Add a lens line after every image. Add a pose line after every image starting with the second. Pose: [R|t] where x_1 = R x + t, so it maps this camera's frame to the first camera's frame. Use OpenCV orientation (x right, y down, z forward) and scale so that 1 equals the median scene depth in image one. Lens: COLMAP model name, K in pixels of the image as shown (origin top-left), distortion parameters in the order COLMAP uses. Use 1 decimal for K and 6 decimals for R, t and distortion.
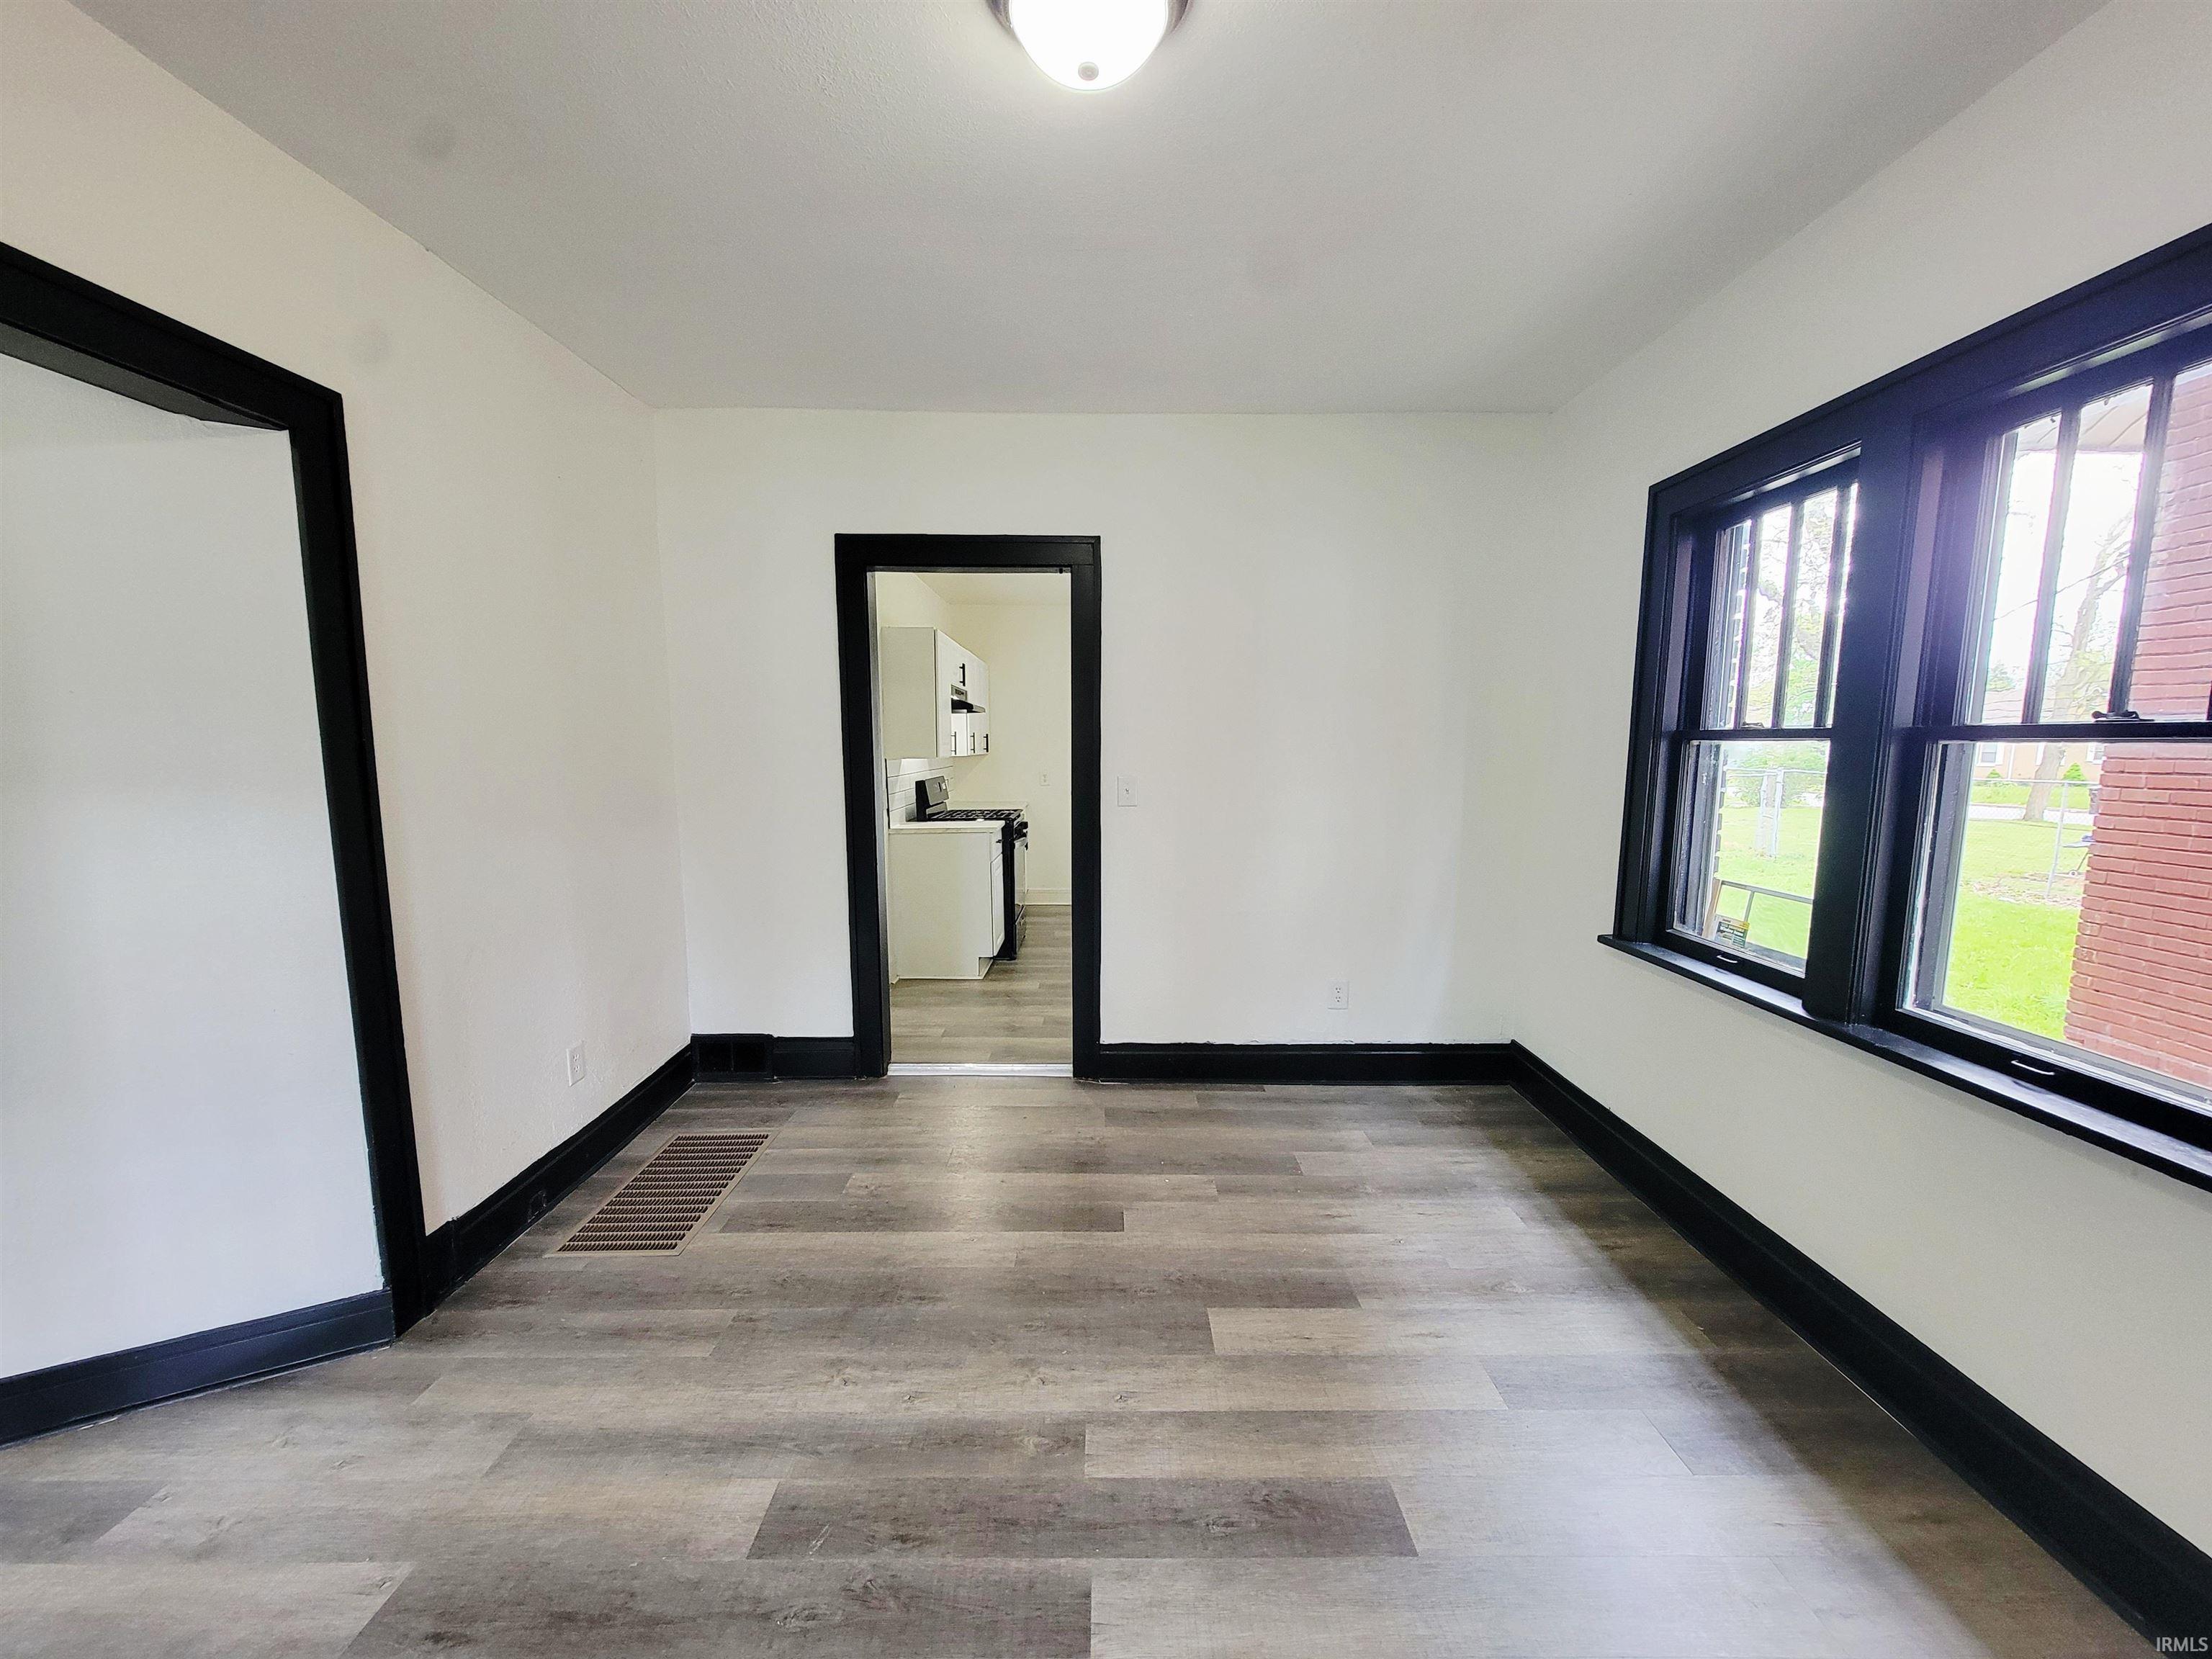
lens RADIAL K [[905.0, 0, 1100.8], [0, 905.0, 861.9], [0, 0, 1]] dist [-0.012615, 0.006041]
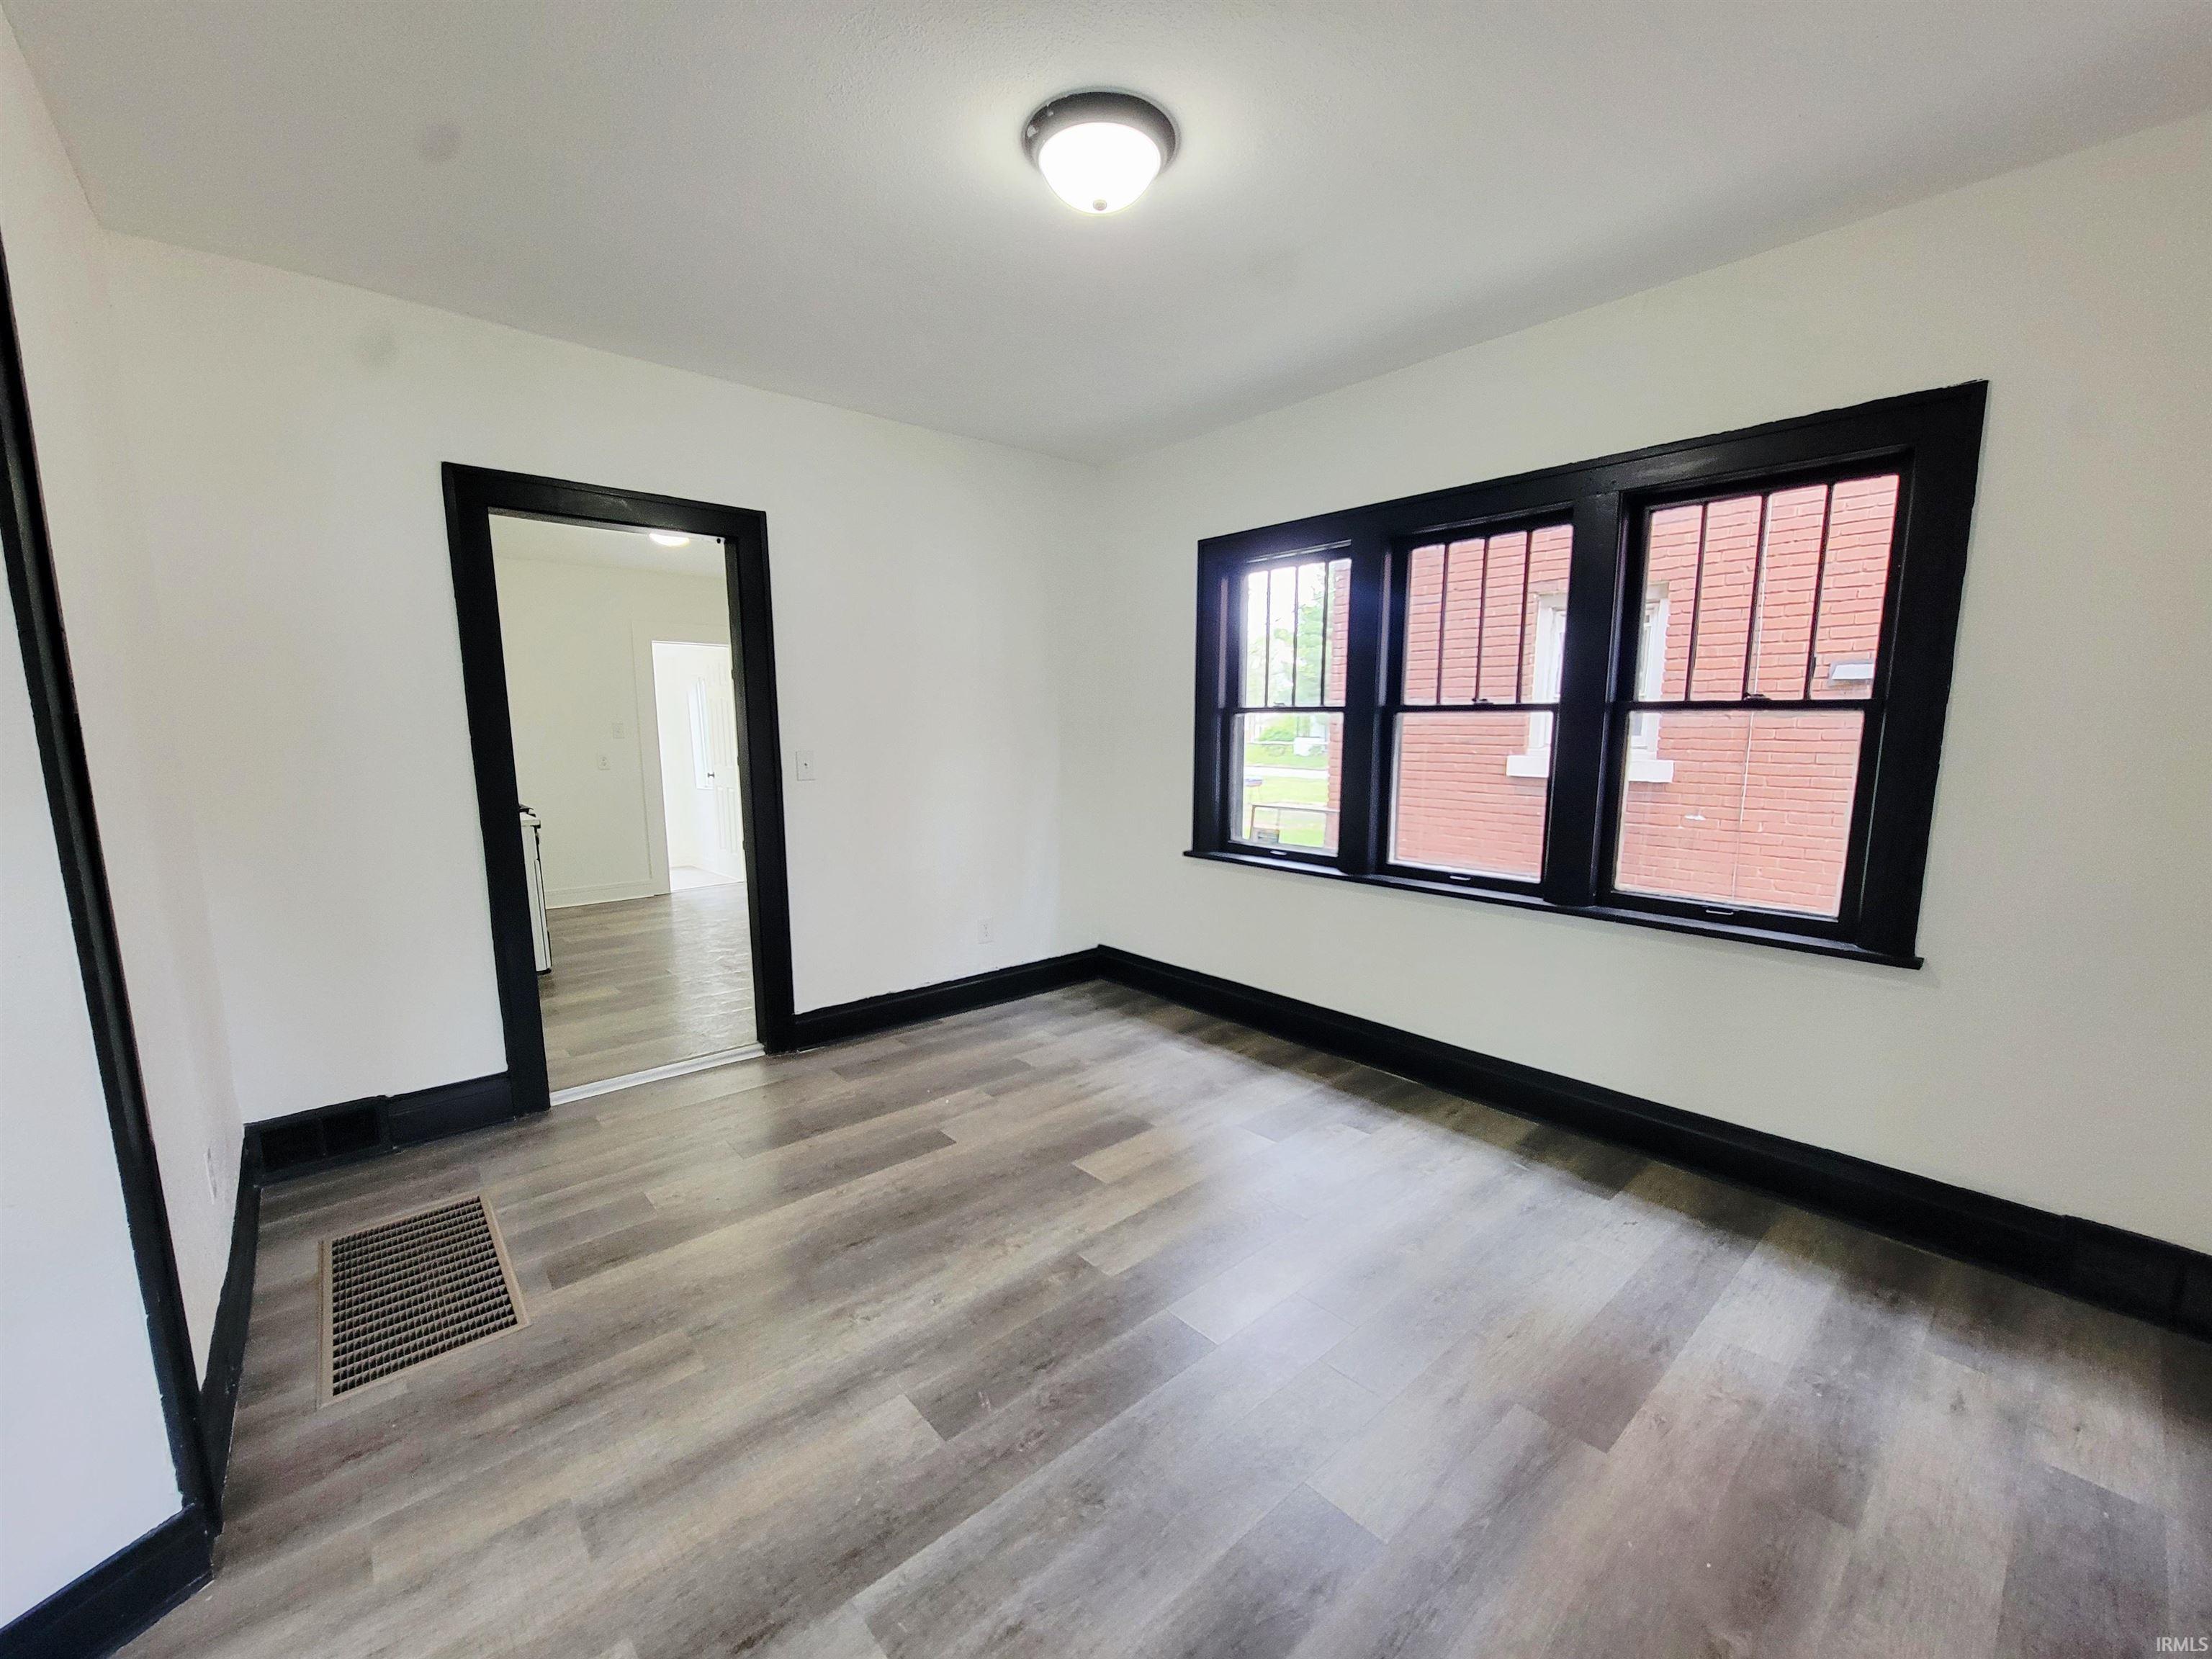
lens RADIAL K [[901.0, 0, 1100.0], [0, 901.0, 860.0], [0, 0, 1]] dist [-0.000305, -0.000066]
pose [[0.752494, -0.105230, 0.650138, -0.526912], [0.090956, 0.994298, 0.055660, 0.003452], [-0.652288, 0.017250, 0.757775, 0.004223]]
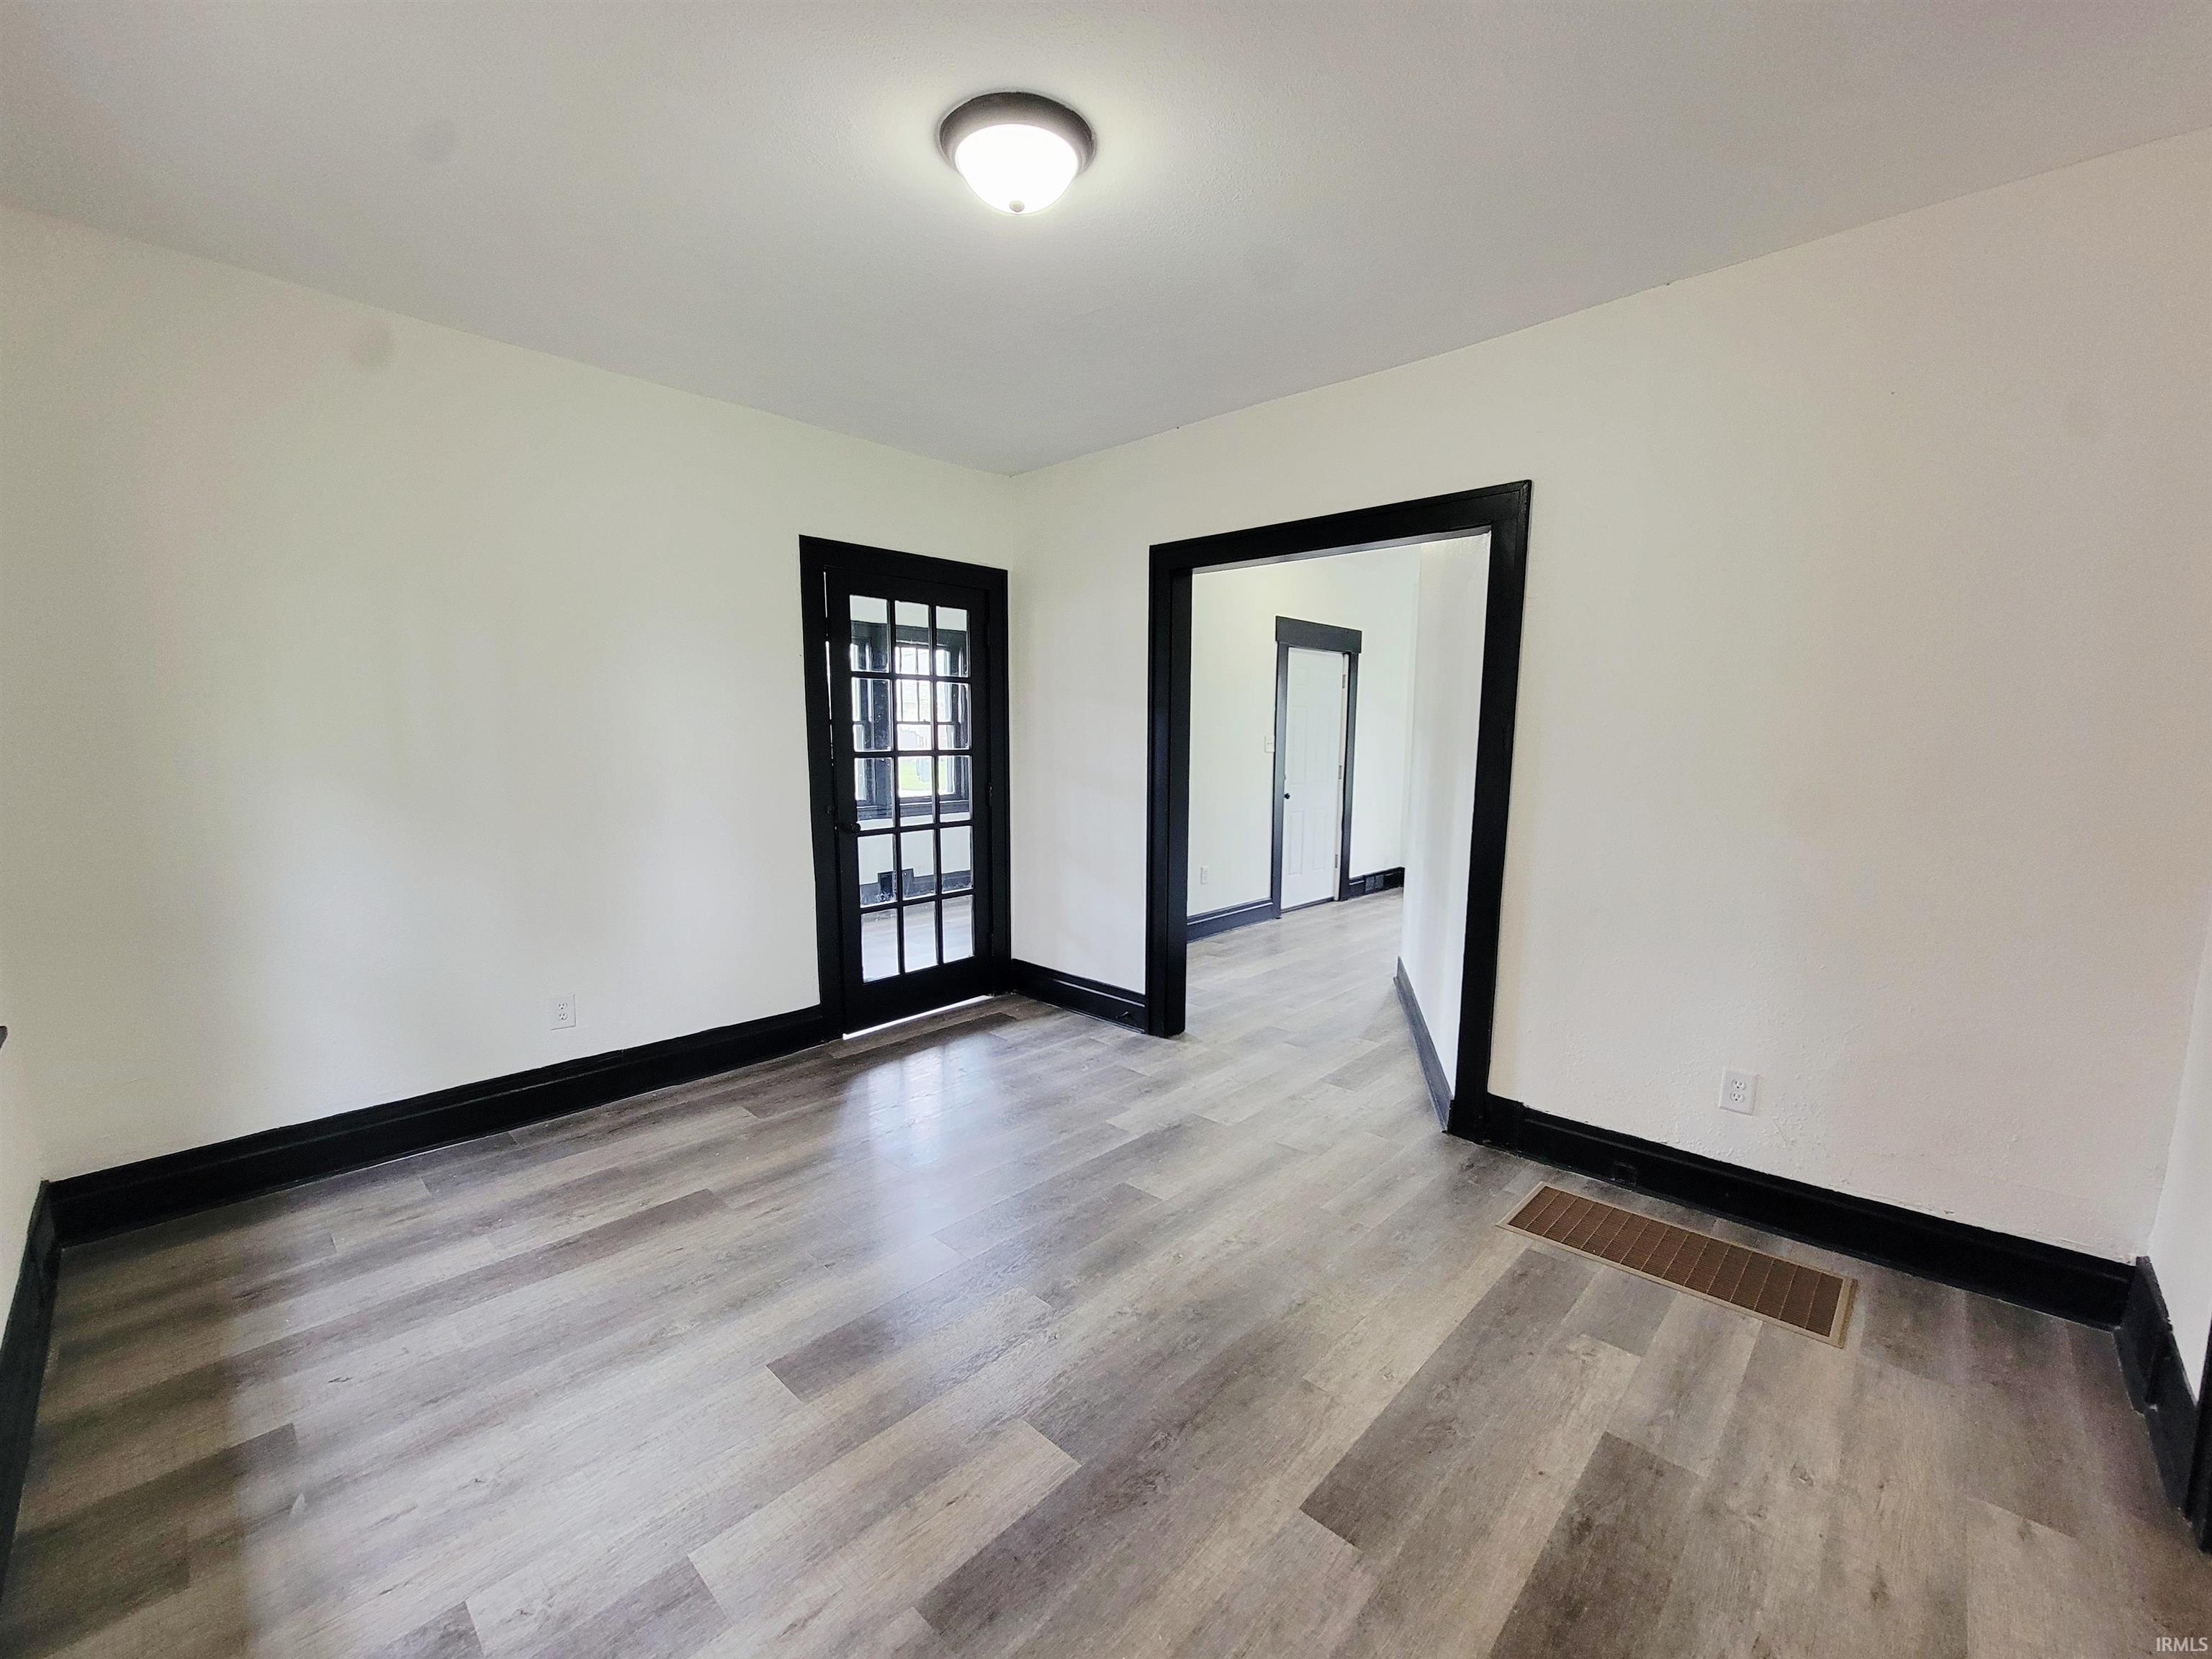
lens RADIAL K [[910.9, 0, 1101.3], [0, 910.9, 860.9], [0, 0, 1]] dist [-0.000598, -0.000049]
pose [[-0.687563, 0.100283, -0.719167, 0.510250], [-0.101784, 0.967328, 0.232198, -0.151845], [0.718956, 0.232850, -0.654892, 1.168460]]
